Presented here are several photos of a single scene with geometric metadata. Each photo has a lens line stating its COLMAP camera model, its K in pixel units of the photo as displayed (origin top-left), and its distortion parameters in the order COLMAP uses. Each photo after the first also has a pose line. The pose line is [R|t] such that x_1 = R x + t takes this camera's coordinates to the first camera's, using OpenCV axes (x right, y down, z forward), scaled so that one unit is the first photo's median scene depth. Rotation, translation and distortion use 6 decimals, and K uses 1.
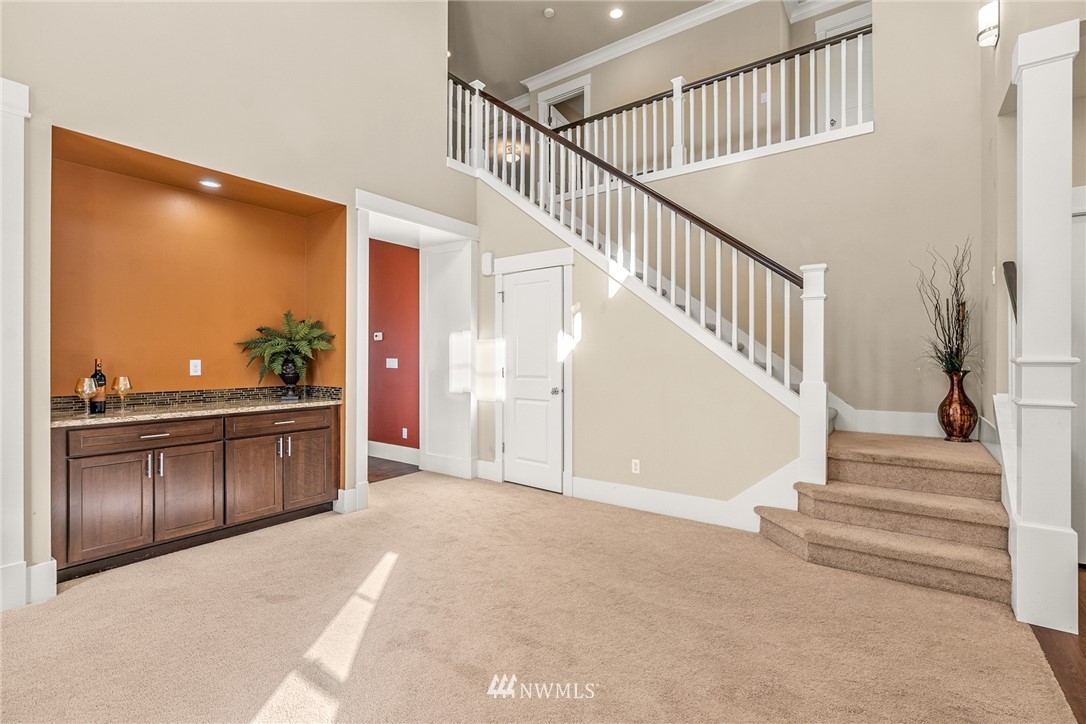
lens RADIAL K [[492.8, 0, 538.7], [0, 492.8, 359.3], [0, 0, 1]] dist [-0.004020, 0.000400]
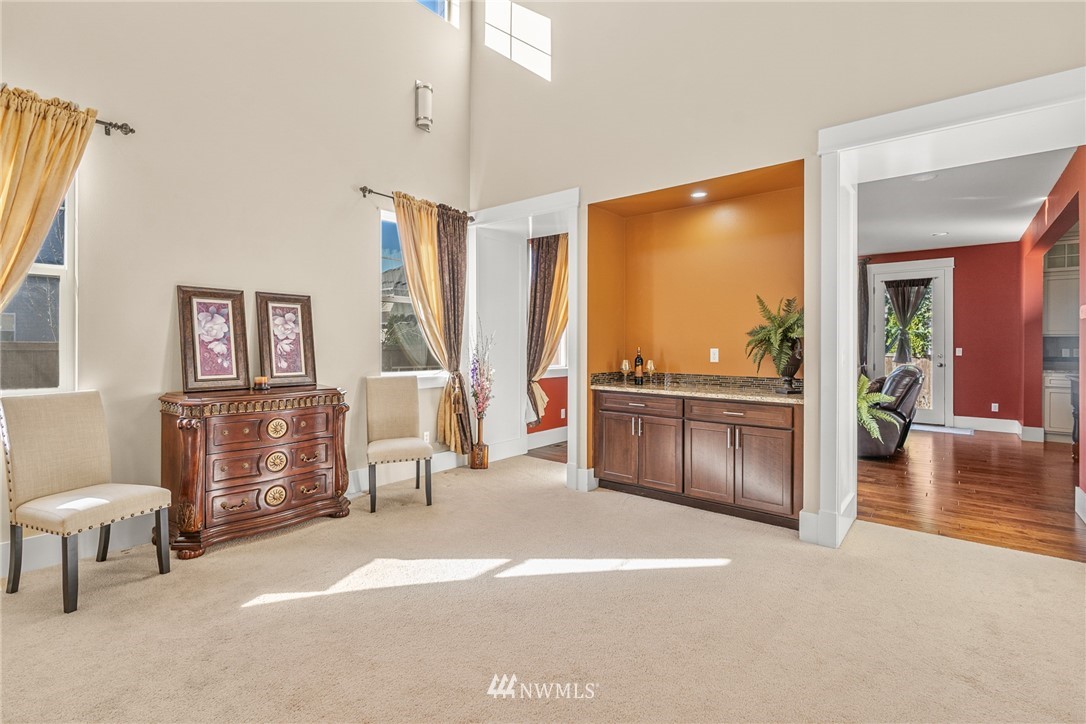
lens RADIAL K [[492.8, 0, 538.2], [0, 492.8, 352.7], [0, 0, 1]] dist [-0.004020, 0.000400]
pose [[-0.064920, 0.014077, -0.997791, 0.502672], [-0.008959, 0.999852, 0.014689, -0.003046], [0.997850, 0.009893, -0.064784, 0.703301]]
